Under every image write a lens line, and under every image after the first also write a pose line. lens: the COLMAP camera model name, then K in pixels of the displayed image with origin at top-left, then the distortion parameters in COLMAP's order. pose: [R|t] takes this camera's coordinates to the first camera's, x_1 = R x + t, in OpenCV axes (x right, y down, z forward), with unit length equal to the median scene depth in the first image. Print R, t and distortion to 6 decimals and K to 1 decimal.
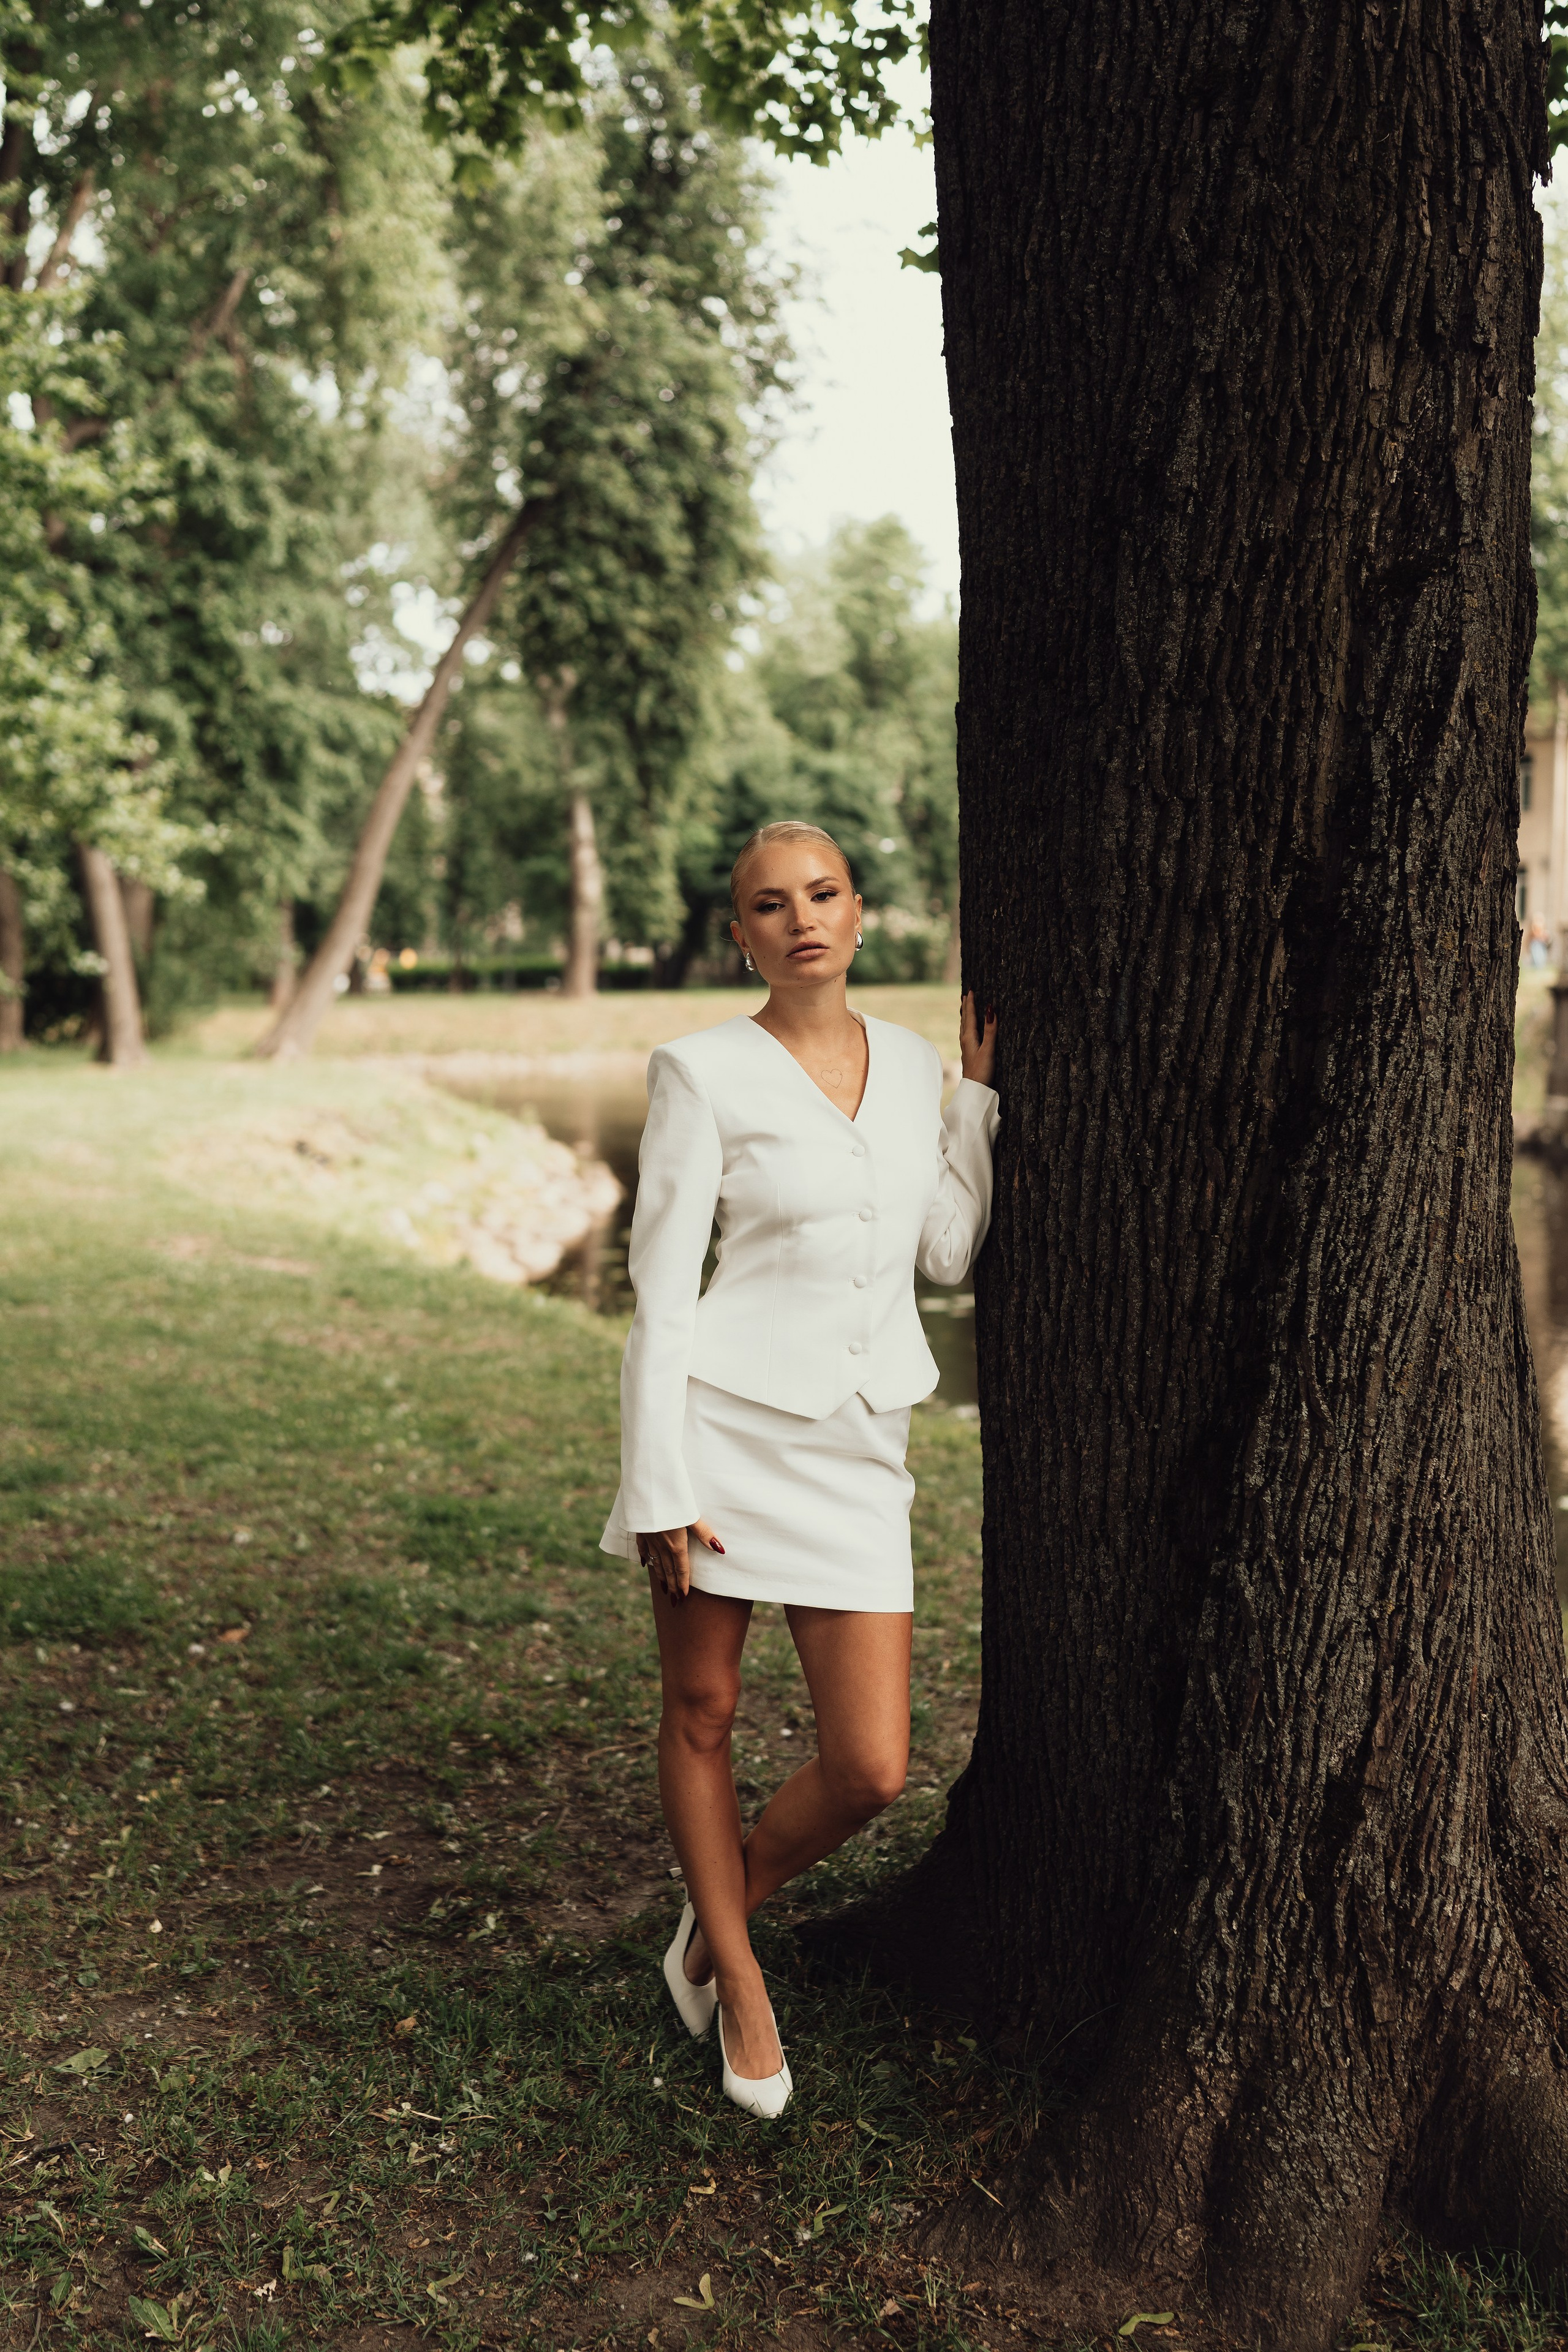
lens RADIAL K [[2366.7, 0, 784.0], [0, 2366.7, 1176.0], [0, 0, 1]] dist [0.207492, -0.158803]
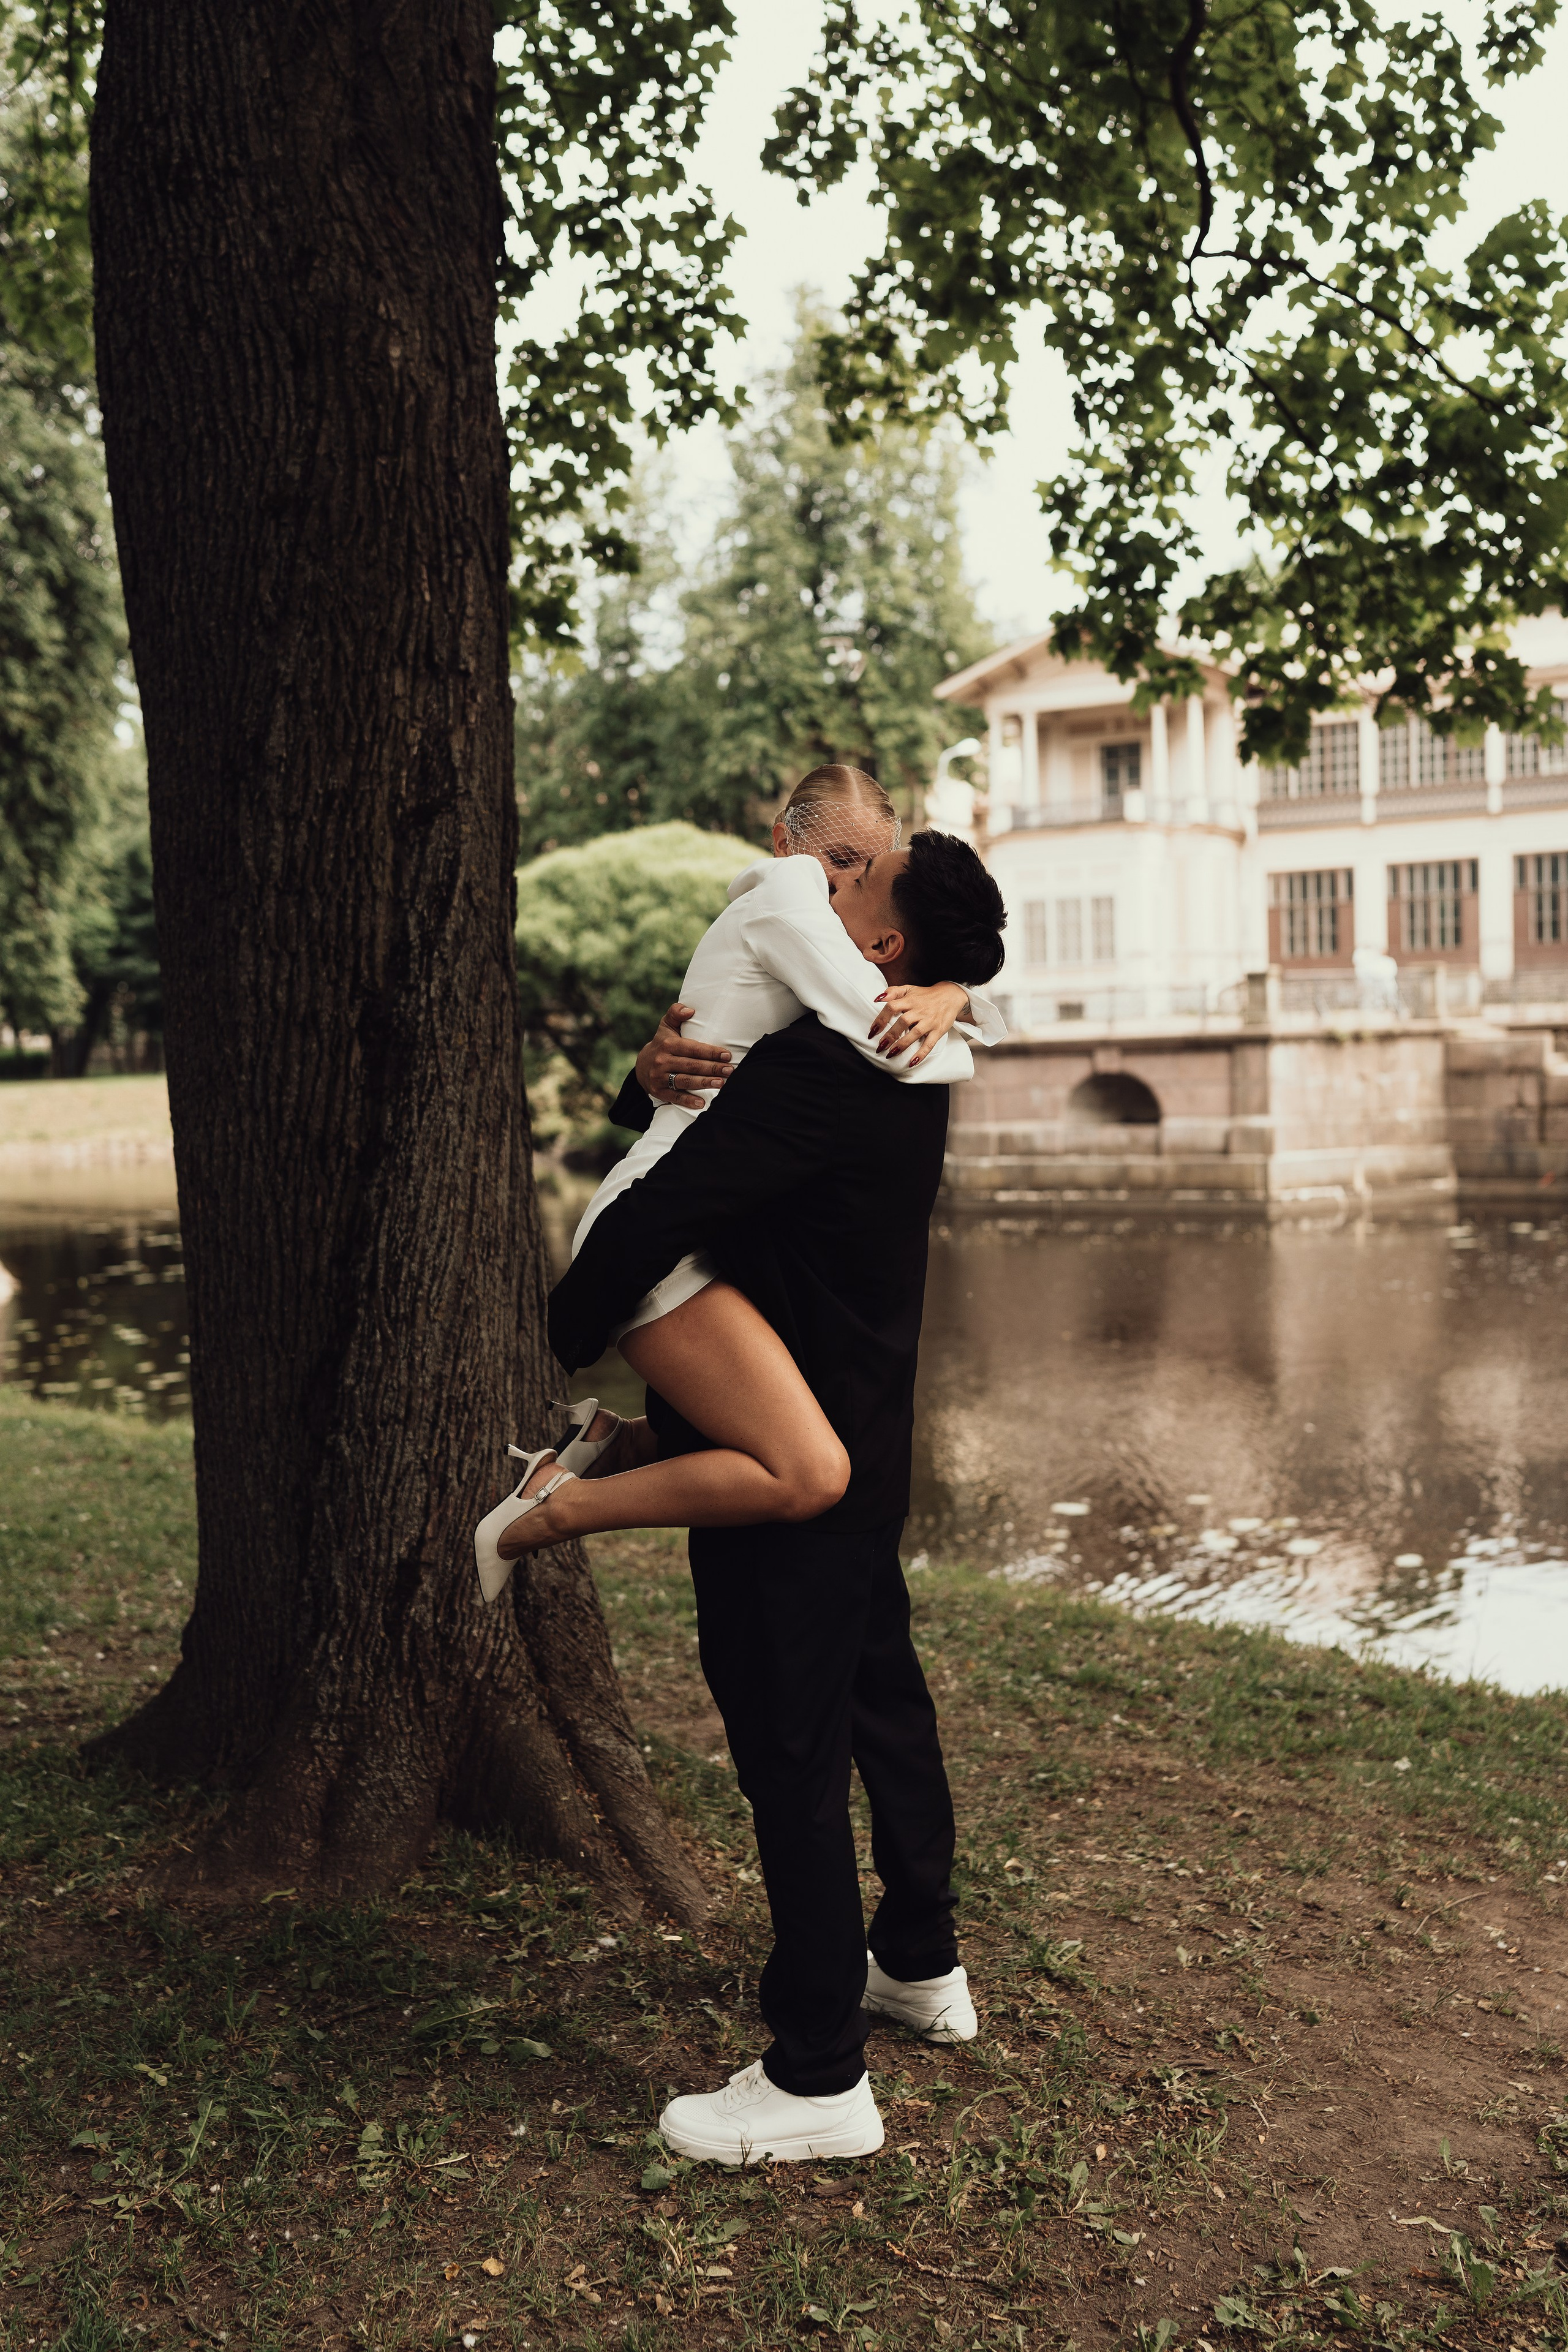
lens RADIAL K [[2367.9, 0, 796.7], [0, 2367.9, 1168.9], [0, 0, 1]] dist [0.156295, -0.033184]
pose [[0.970020, -0.049091, 0.238017, 0.110743], [0.057005, 0.998023, -0.026477, 0.043440], [-0.236247, 0.039251, 0.970900, -0.586932]]
